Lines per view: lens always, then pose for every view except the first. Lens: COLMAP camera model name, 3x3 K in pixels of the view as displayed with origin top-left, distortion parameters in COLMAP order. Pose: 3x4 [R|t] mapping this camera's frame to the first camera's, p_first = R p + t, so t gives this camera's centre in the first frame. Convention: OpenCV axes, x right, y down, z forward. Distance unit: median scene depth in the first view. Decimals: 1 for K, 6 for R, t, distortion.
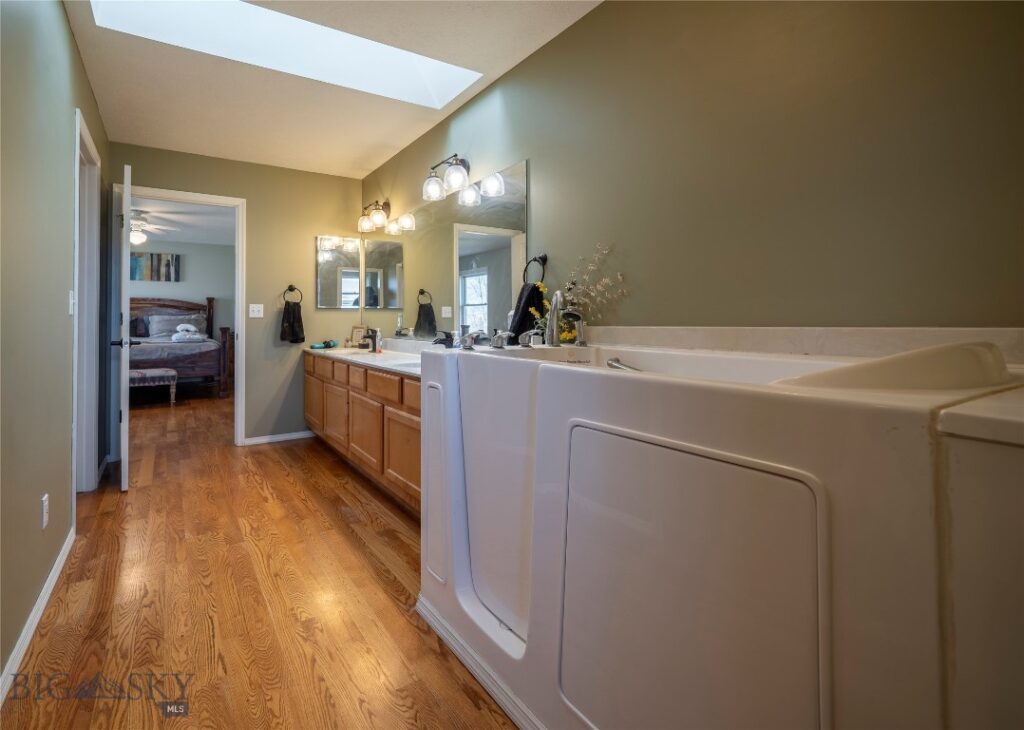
lens RADIAL K [[521.9, 0, 510.4], [0, 521.9, 307.3], [0, 0, 1]] dist [-0.001775, -0.000513]
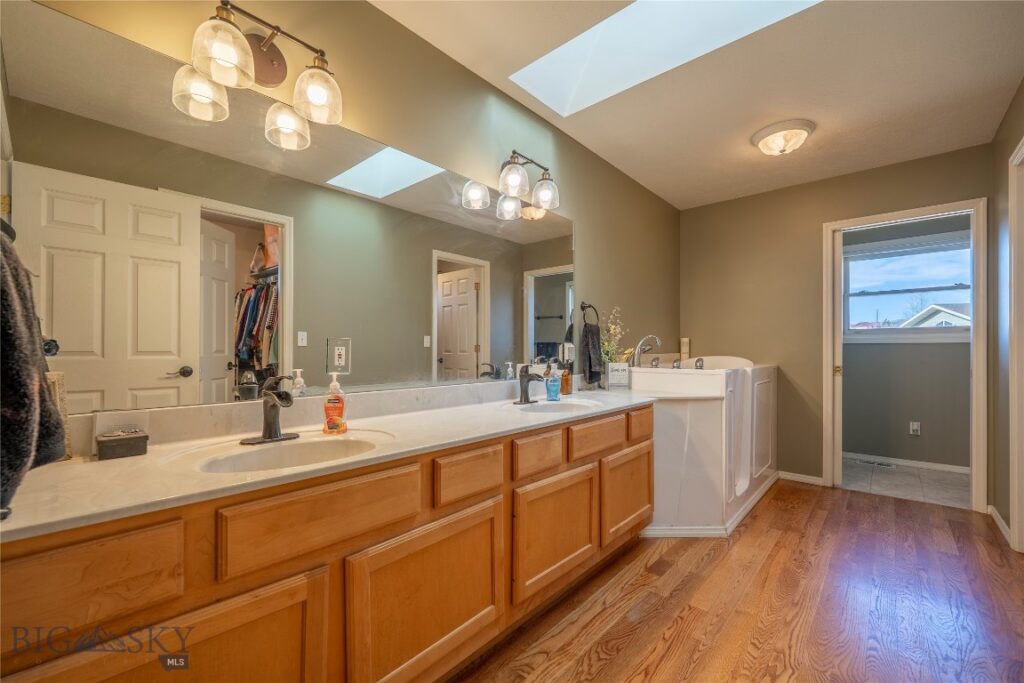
lens RADIAL K [[399.2, 0, 512.0], [0, 399.2, 341.5], [0, 0, 1]] dist [0.001697, 0.000210]
pose [[-0.222042, 0.012168, 0.974961, -0.885817], [-0.021861, 0.999609, -0.017454, 0.022747], [-0.974792, -0.025189, -0.221689, 1.397505]]
